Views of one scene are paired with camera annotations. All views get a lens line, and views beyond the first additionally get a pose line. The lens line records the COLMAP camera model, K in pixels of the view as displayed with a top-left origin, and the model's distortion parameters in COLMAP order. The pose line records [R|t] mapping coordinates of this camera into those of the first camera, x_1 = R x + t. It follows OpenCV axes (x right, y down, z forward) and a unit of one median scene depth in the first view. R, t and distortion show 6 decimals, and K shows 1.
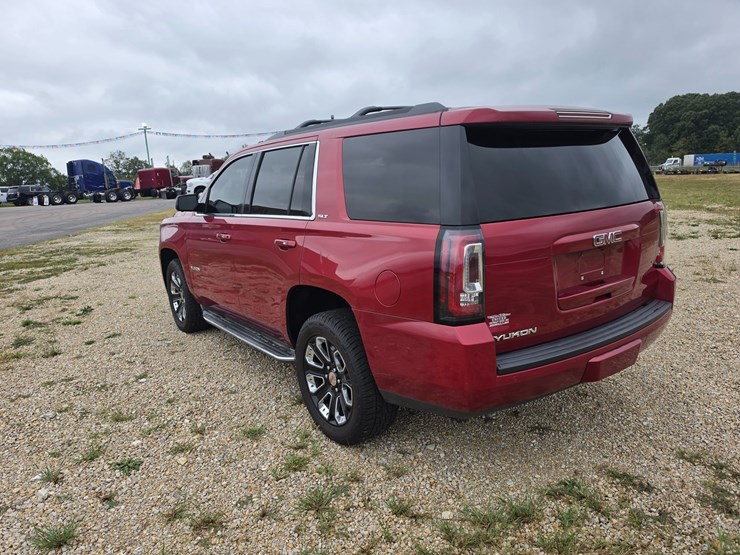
lens RADIAL K [[543.1, 0, 370.0], [0, 543.1, 277.5], [0, 0, 1]] dist [0.037743, -0.062508]
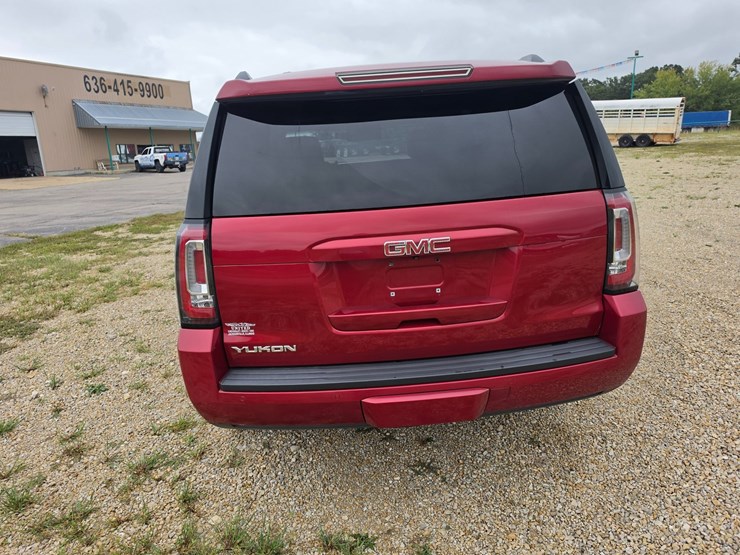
lens RADIAL K [[541.5, 0, 355.5], [0, 541.5, 276.7], [0, 0, 1]] dist [0.045225, -0.064776]
pose [[0.836732, 0.130104, -0.531933, 0.634220], [-0.082036, 0.990186, 0.113144, -0.089371], [0.541434, -0.051034, 0.839193, 0.283246]]
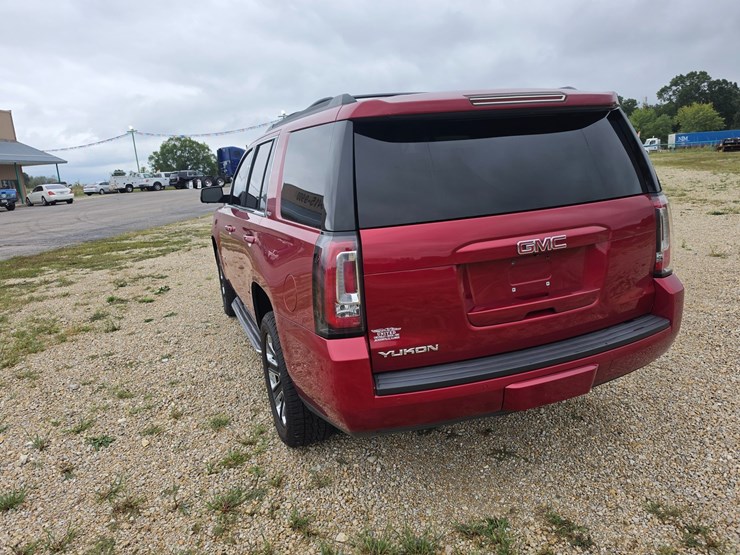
lens RADIAL K [[543.5, 0, 362.5], [0, 543.5, 271.6], [0, 0, 1]] dist [0.041061, -0.057780]
pose [[0.962320, 0.031993, -0.270030, 0.330218], [-0.024610, 0.999226, 0.030683, -0.040745], [0.270803, -0.022882, 0.962363, 0.090263]]
